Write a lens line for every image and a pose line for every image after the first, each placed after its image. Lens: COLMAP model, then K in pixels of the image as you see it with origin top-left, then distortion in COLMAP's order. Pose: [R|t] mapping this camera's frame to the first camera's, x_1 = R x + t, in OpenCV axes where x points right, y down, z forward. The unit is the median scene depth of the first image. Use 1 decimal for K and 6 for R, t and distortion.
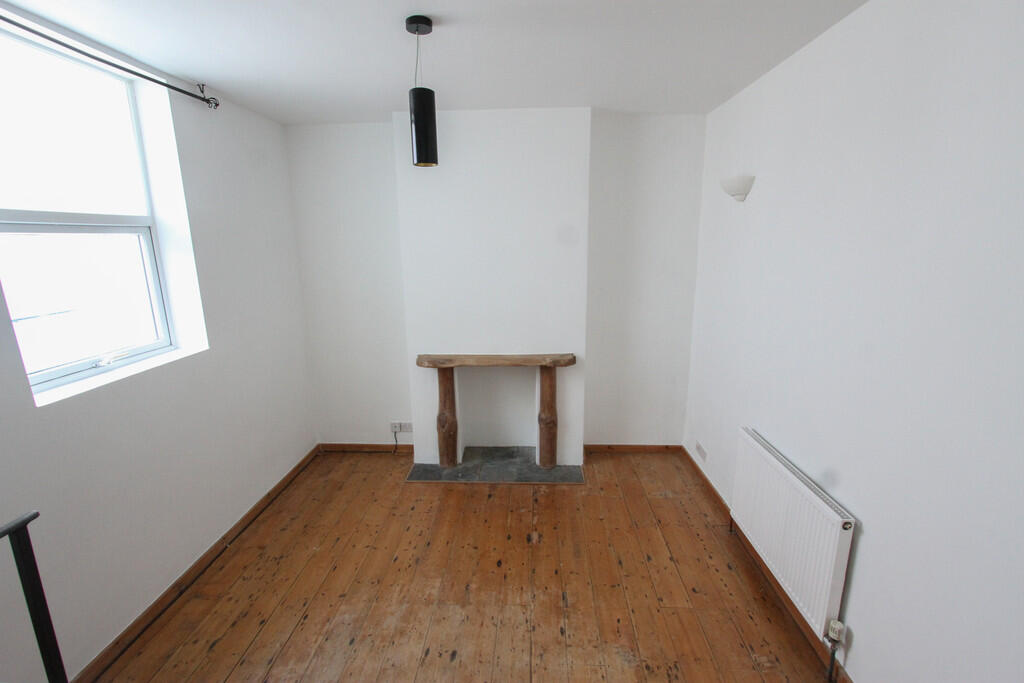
lens RADIAL K [[476.8, 0, 512.0], [0, 476.8, 341.5], [0, 0, 1]] dist [-0.022213, 0.000023]
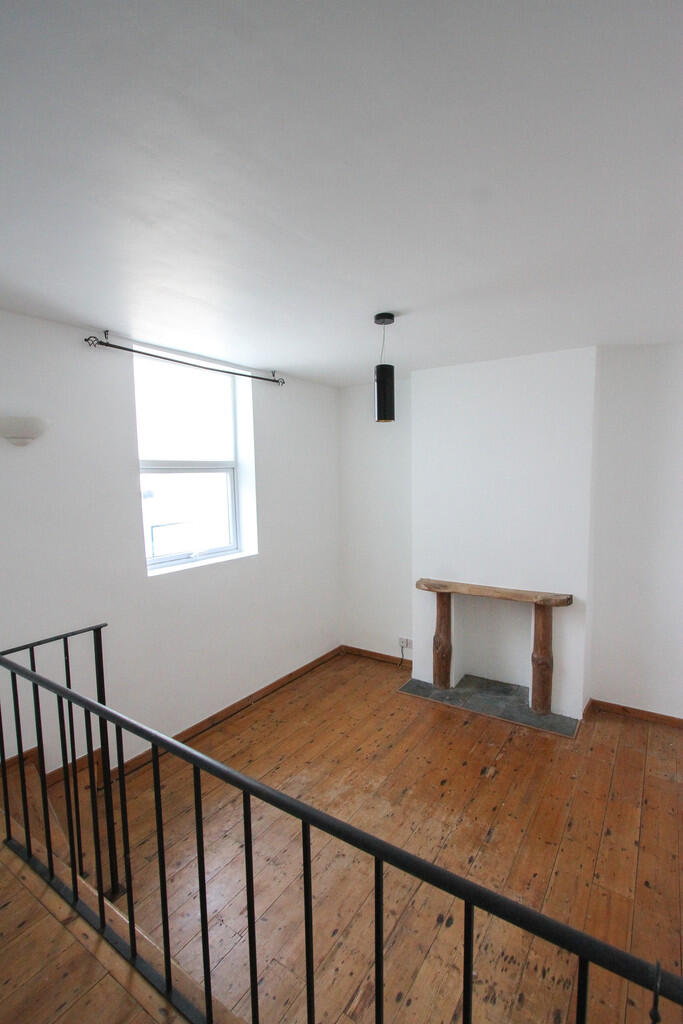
lens RADIAL K [[476.8, 0, 341.5], [0, 476.8, 512.0], [0, 0, 1]] dist [-0.022213, 0.000023]
pose [[0.851294, 0.041167, -0.523071, 0.233211], [-0.106503, 0.989721, -0.095440, 0.001393], [0.513766, 0.136956, 0.846928, -0.060726]]
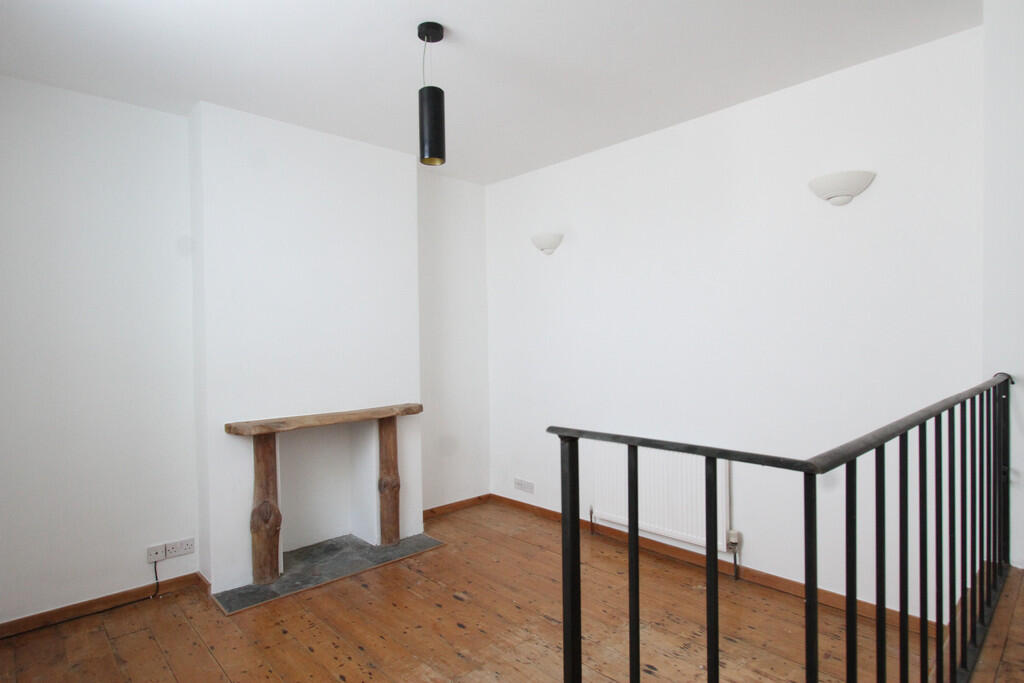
lens RADIAL K [[558.4, 0, 516.7], [0, 558.4, 337.5], [0, 0, 1]] dist [-0.000629, -0.000324]
pose [[0.692630, 0.001978, 0.721290, -0.521662], [0.158970, 0.974988, -0.155327, 0.106009], [-0.703557, 0.222248, 0.674992, 0.112216]]
